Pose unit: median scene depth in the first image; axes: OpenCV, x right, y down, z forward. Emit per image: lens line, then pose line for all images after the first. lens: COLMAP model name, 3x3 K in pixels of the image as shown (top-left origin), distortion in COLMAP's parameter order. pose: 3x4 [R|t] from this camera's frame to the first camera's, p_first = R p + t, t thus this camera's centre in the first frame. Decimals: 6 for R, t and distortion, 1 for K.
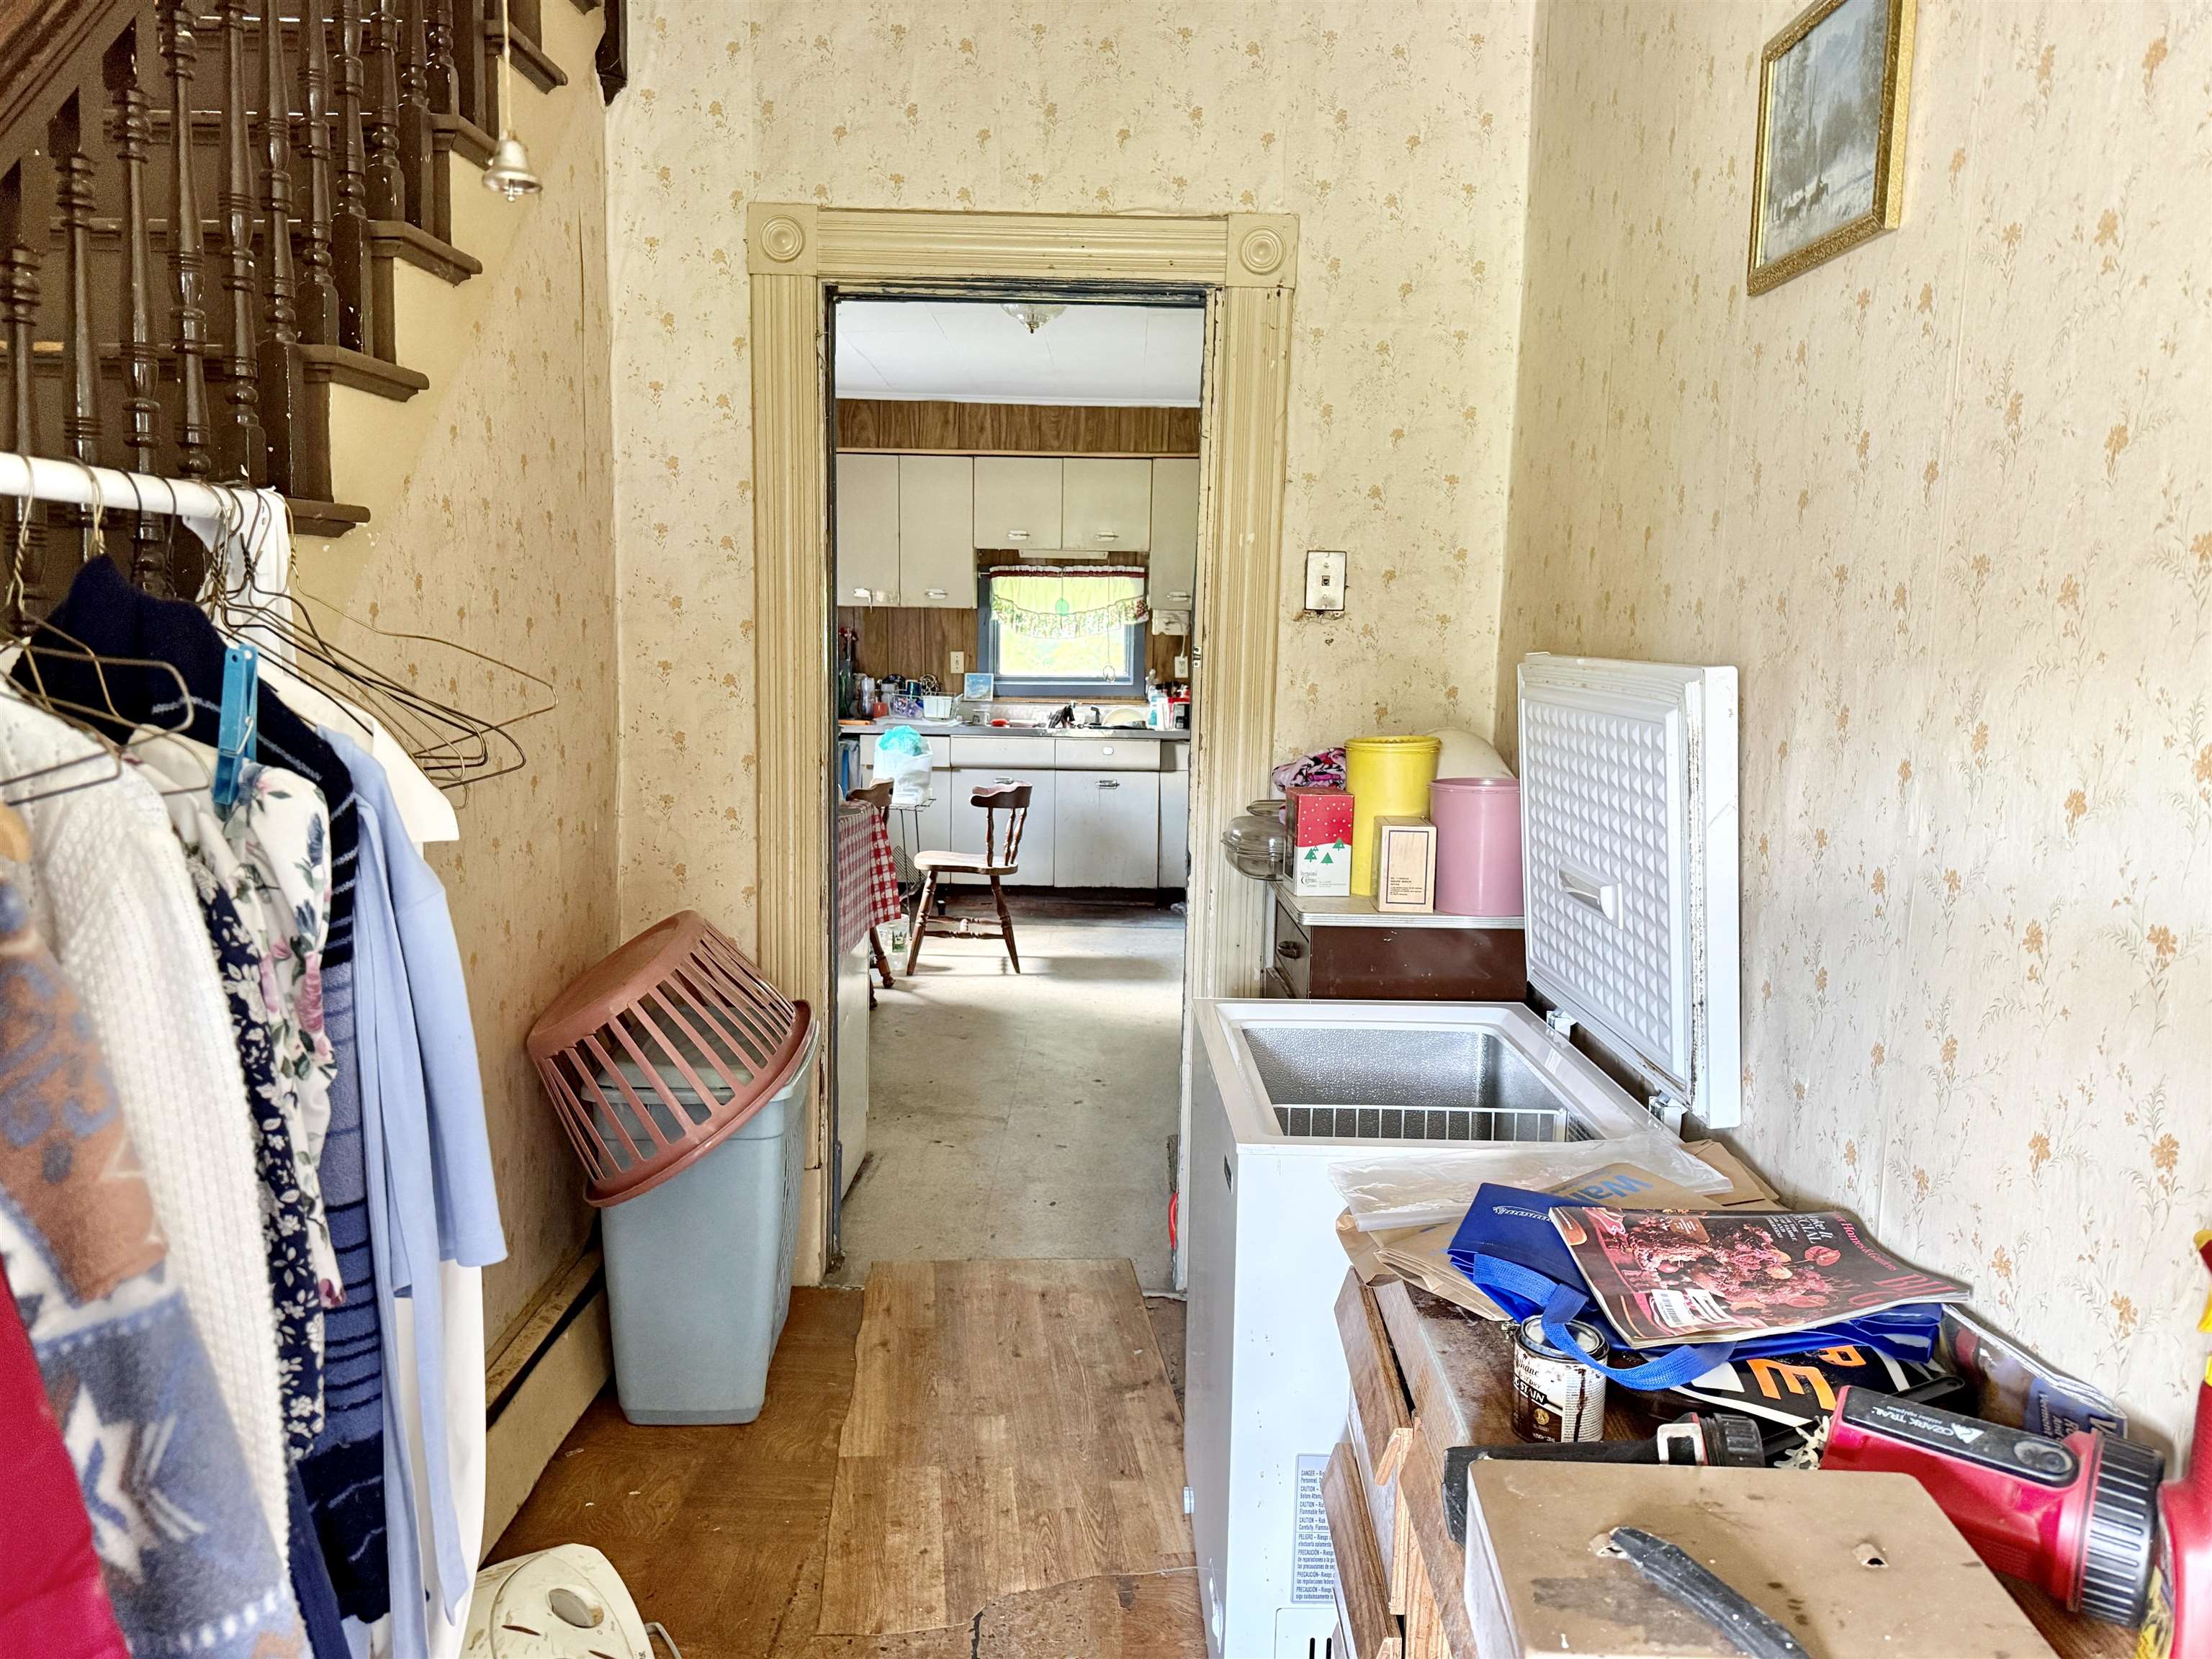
lens RADIAL K [[1578.3, 0, 1097.7], [0, 1578.3, 831.9], [0, 0, 1]] dist [0.027634, -0.029198]
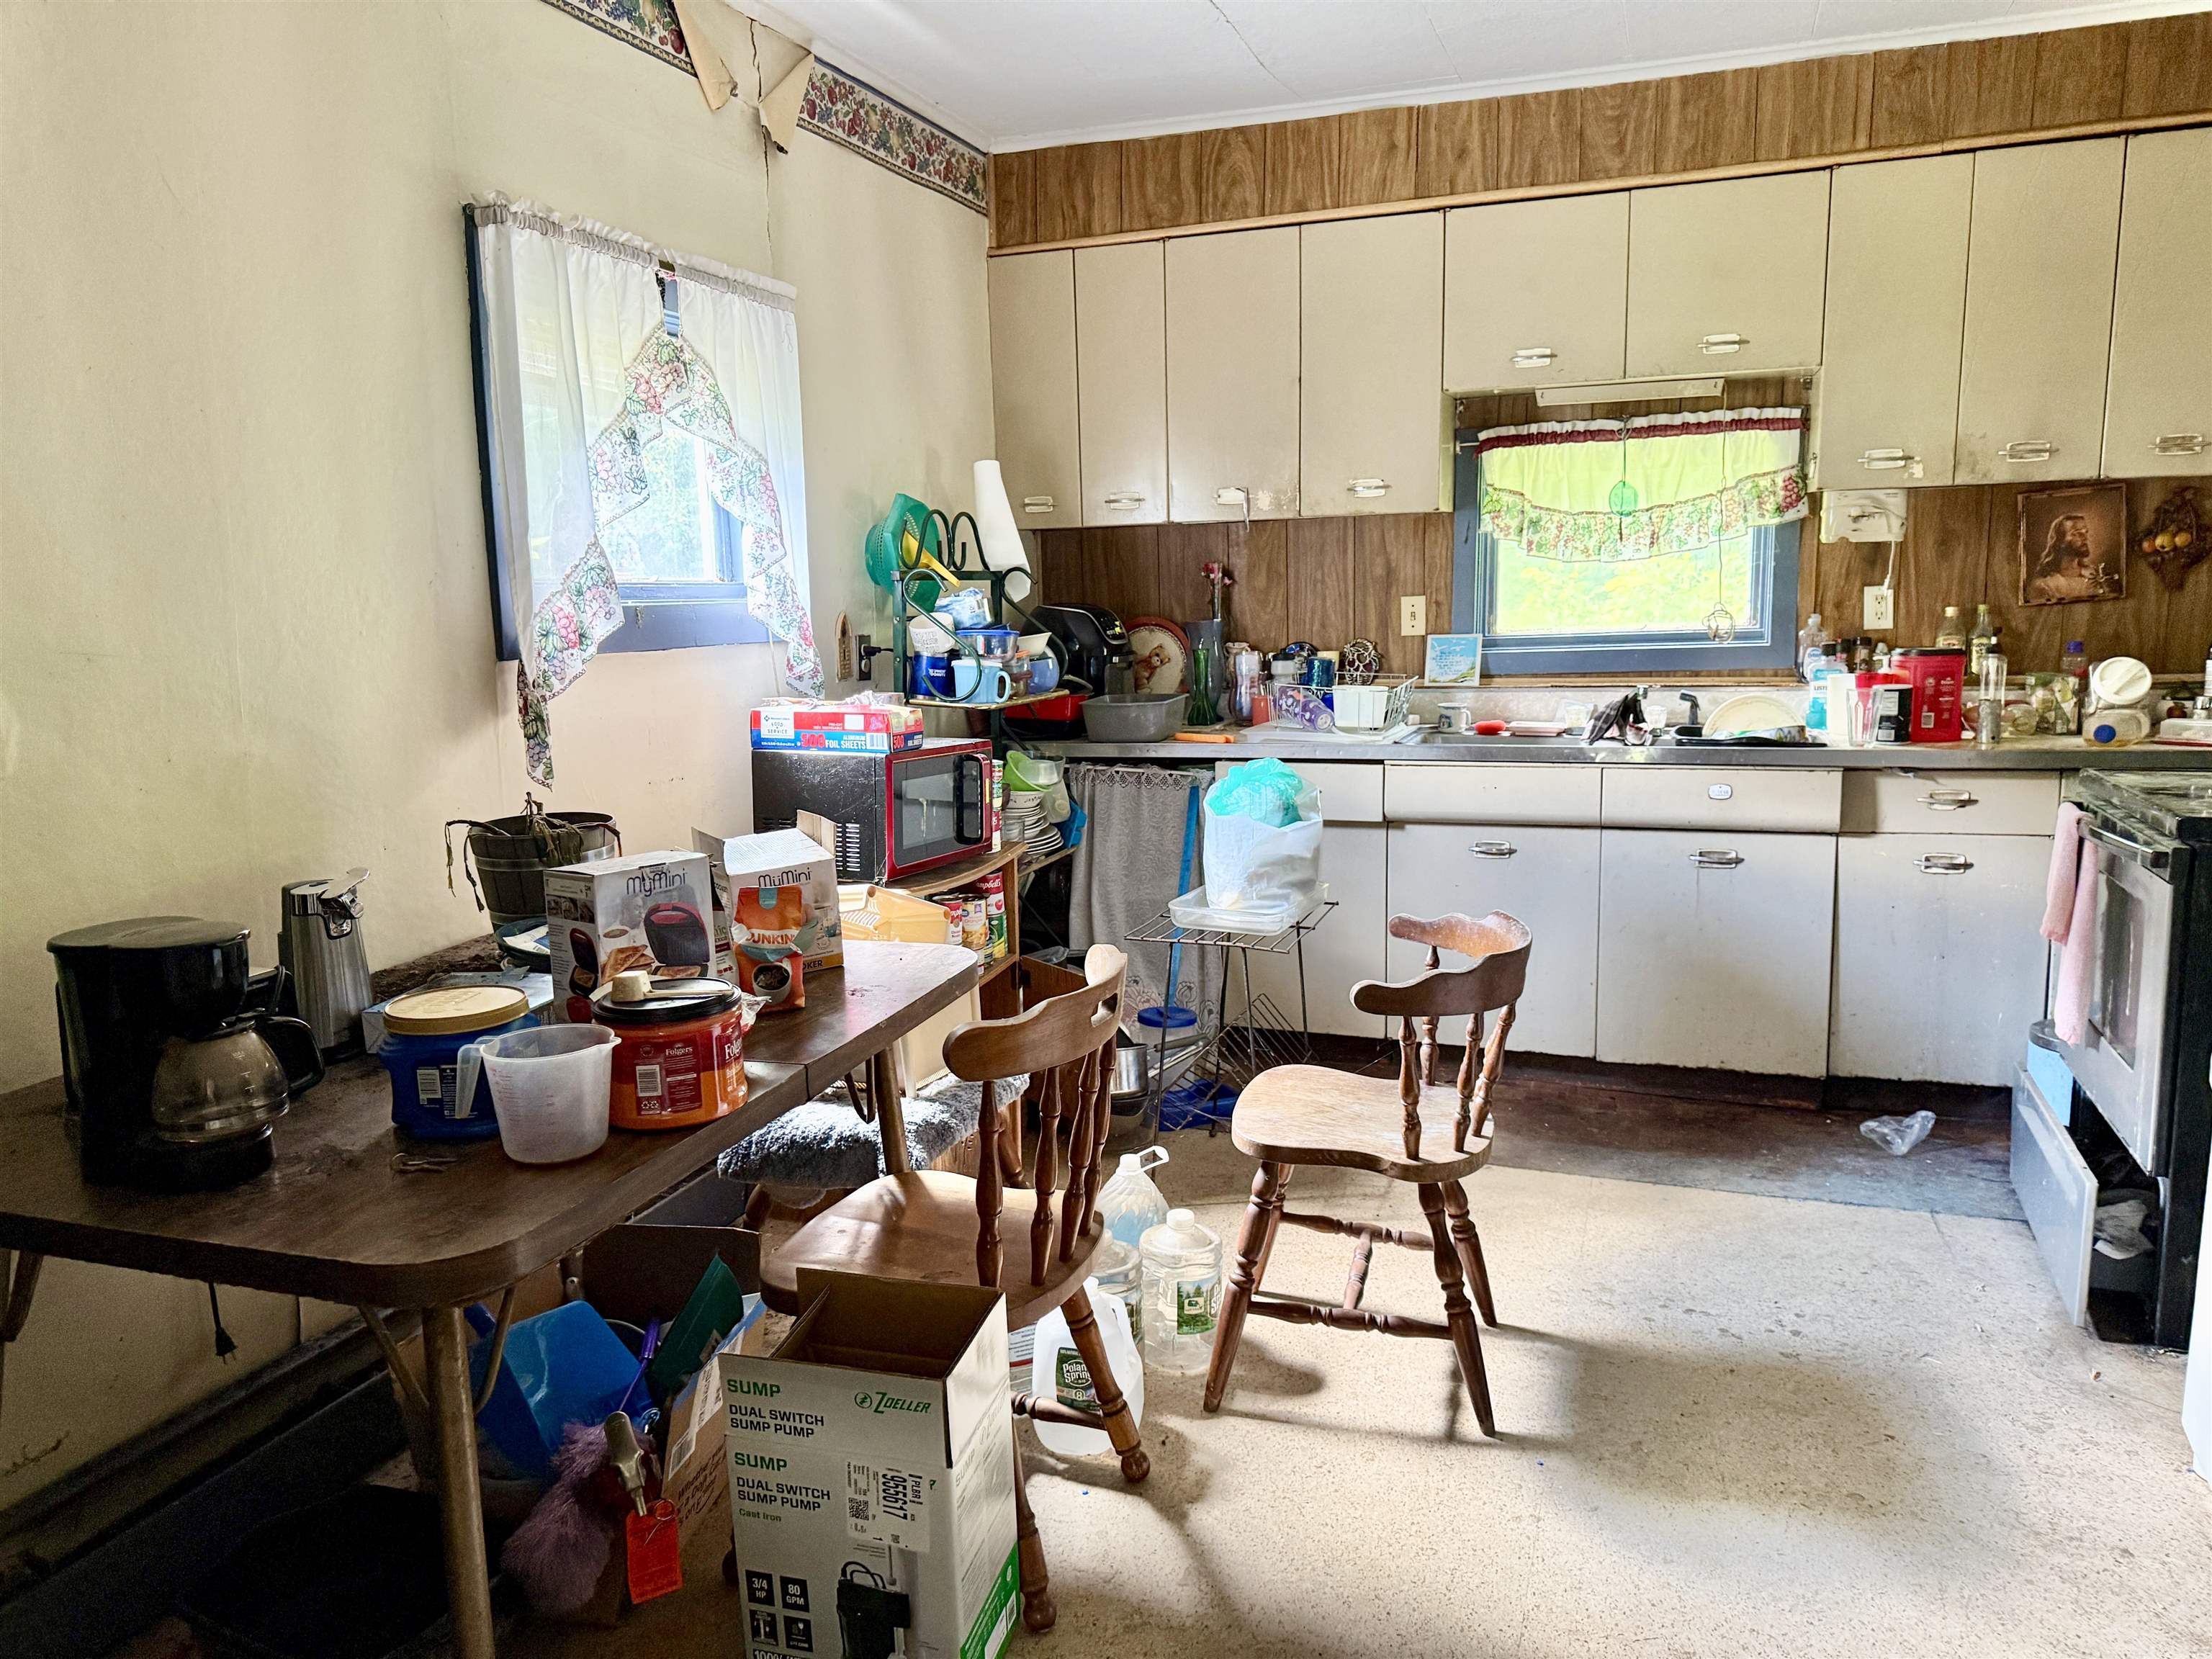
lens RADIAL K [[1578.3, 0, 1060.2], [0, 1578.3, 852.3], [0, 0, 1]] dist [0.027634, -0.029198]
pose [[0.935567, 0.016062, -0.352783, -0.010441], [0.000310, 0.998927, 0.046302, -0.053360], [0.353148, -0.043428, 0.934559, 0.463948]]
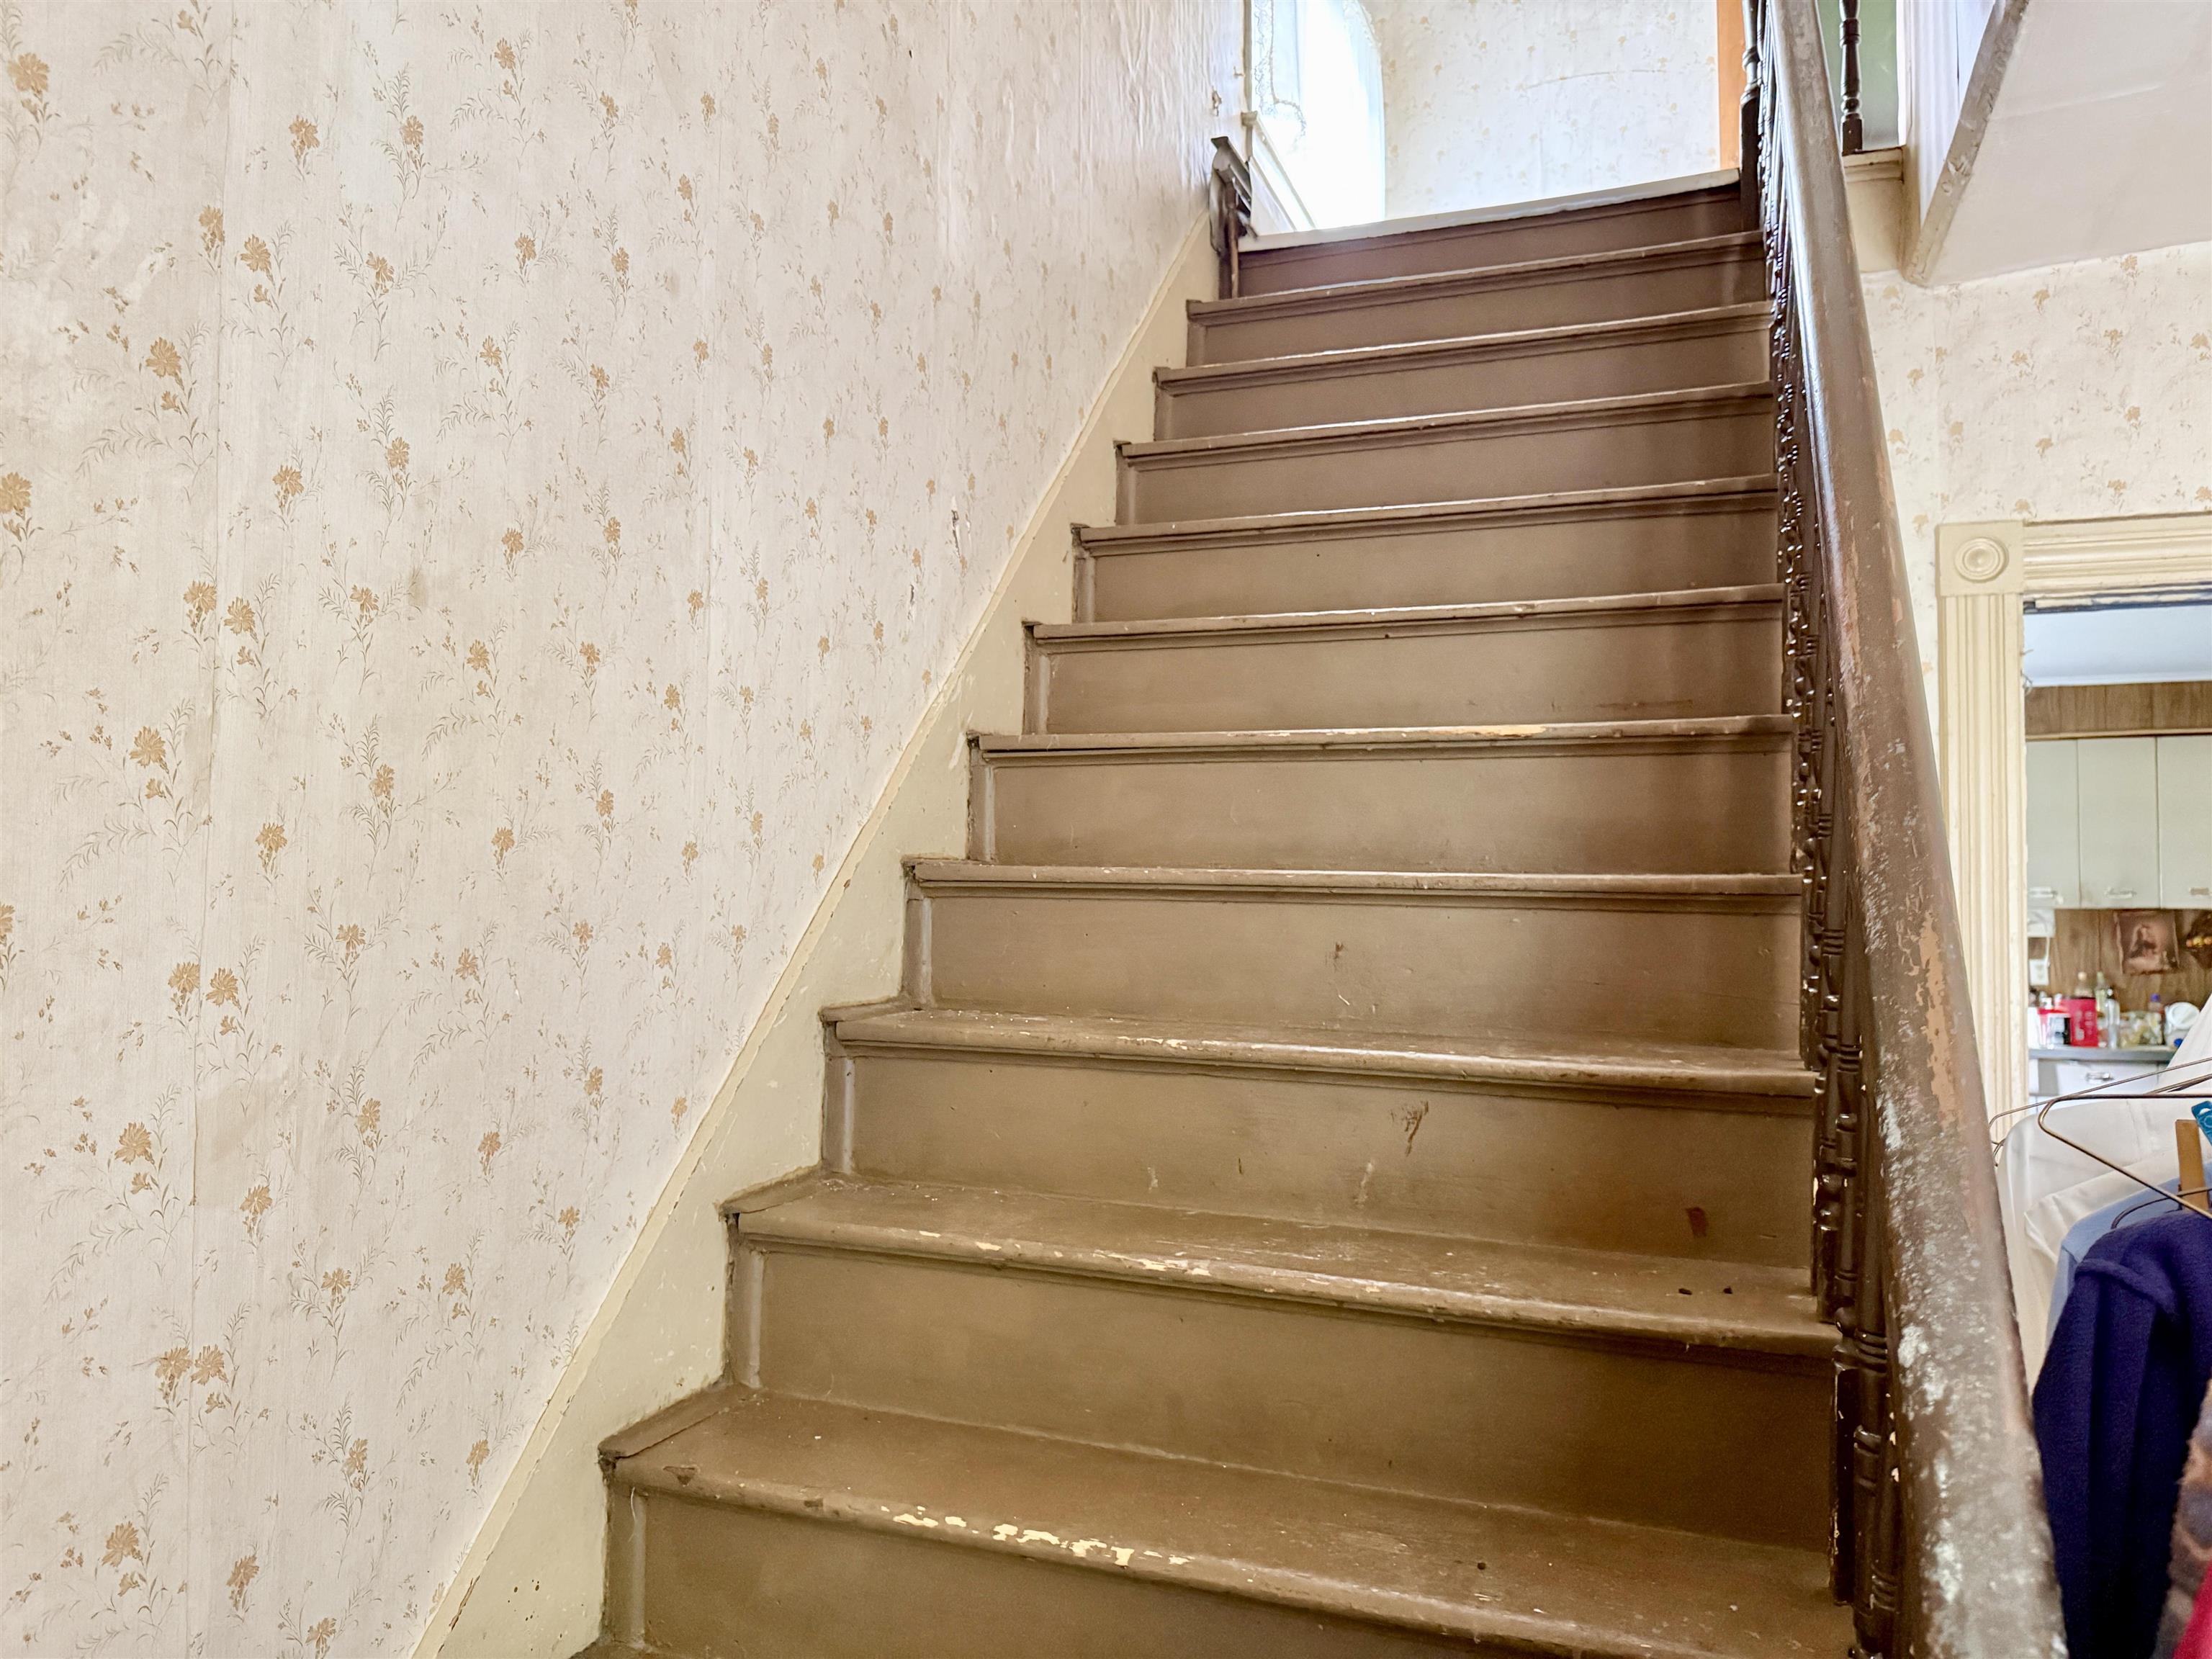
lens RADIAL K [[1578.3, 0, 1103.0], [0, 1578.3, 829.5], [0, 0, 1]] dist [0.027634, -0.029198]
pose [[0.934824, -0.027107, -0.354075, -0.124649], [-0.036304, 0.984563, -0.171226, -0.013132], [0.353251, 0.172920, 0.919409, -0.006071]]
